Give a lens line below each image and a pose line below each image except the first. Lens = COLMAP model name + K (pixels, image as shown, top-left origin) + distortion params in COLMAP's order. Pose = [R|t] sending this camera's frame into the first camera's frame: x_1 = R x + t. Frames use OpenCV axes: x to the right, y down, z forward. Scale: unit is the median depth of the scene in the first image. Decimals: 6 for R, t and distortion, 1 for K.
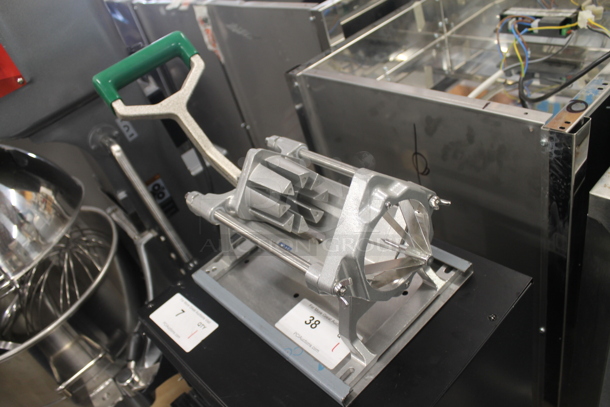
lens RADIAL K [[489.5, 0, 305.0], [0, 489.5, 203.5], [0, 0, 1]] dist [-0.184539, 0.127373]
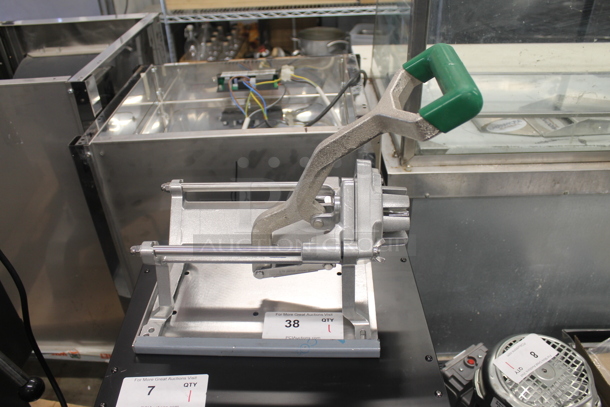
lens RADIAL K [[489.5, 0, 305.0], [0, 489.5, 203.5], [0, 0, 1]] dist [-0.184539, 0.127373]
pose [[0.655015, -0.198974, 0.728948, -0.569561], [0.331168, 0.942713, -0.040256, 0.033445], [-0.679179, 0.267772, 0.683385, 0.124987]]
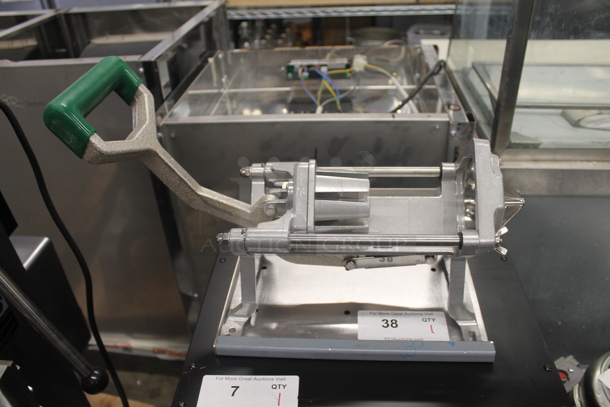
lens RADIAL K [[489.5, 0, 305.0], [0, 489.5, 203.5], [0, 0, 1]] dist [-0.184539, 0.127373]
pose [[0.717705, -0.167722, 0.675846, -0.583709], [0.293280, 0.953086, -0.074921, 0.028817], [-0.631574, 0.251984, 0.733225, 0.261722]]
